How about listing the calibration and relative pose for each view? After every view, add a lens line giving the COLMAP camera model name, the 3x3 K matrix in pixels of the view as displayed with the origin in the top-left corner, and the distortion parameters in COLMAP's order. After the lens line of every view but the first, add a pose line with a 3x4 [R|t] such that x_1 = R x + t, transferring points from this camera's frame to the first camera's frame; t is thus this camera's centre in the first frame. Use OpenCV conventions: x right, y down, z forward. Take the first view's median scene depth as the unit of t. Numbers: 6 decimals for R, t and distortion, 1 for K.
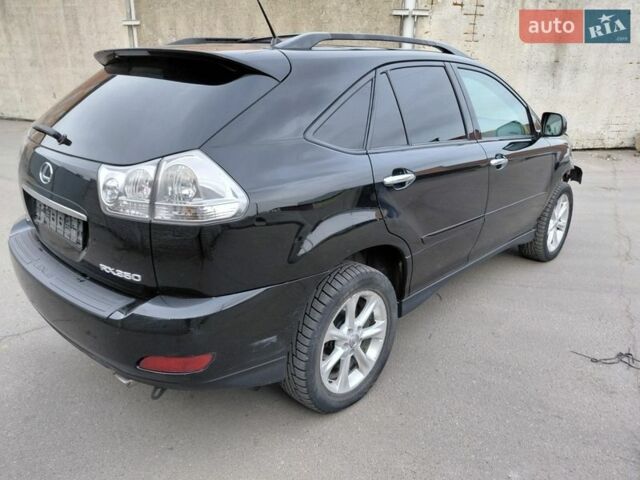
lens RADIAL K [[478.3, 0, 318.1], [0, 478.3, 244.8], [0, 0, 1]] dist [0.006003, -0.022563]
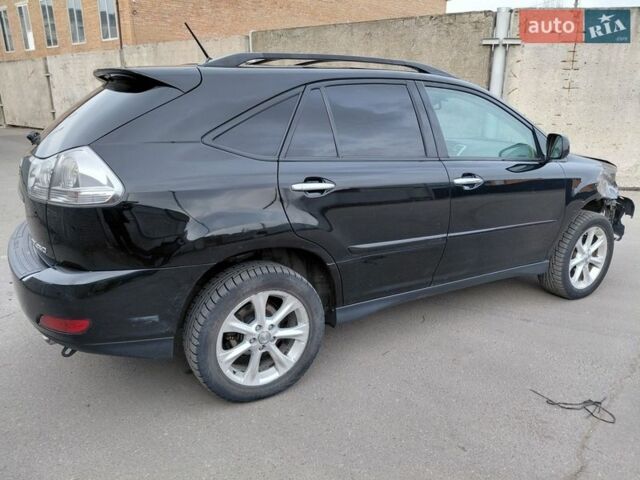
lens RADIAL K [[478.3, 0, 322.2], [0, 478.3, 242.2], [0, 0, 1]] dist [0.006003, -0.022563]
pose [[0.962812, 0.072334, -0.260310, 0.422944], [-0.090787, 0.994087, -0.059565, 0.040177], [0.254462, 0.080983, 0.963686, 0.002510]]
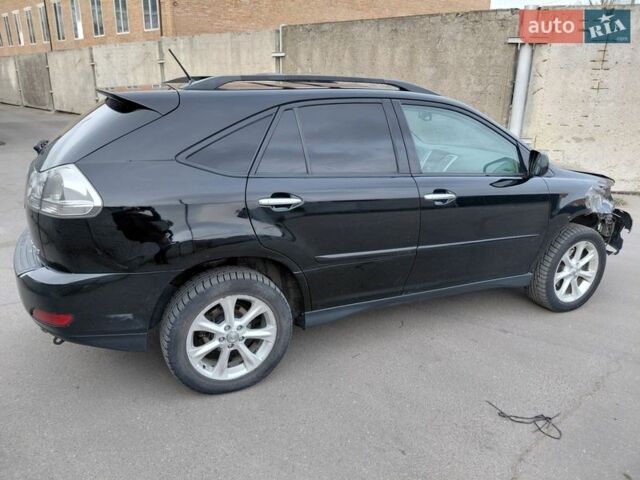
lens RADIAL K [[478.3, 0, 315.2], [0, 478.3, 240.4], [0, 0, 1]] dist [0.006003, -0.022563]
pose [[0.931872, 0.116826, -0.343462, 0.582588], [-0.134530, 0.990511, -0.028086, -0.022362], [0.336922, 0.072378, 0.938747, -0.028700]]
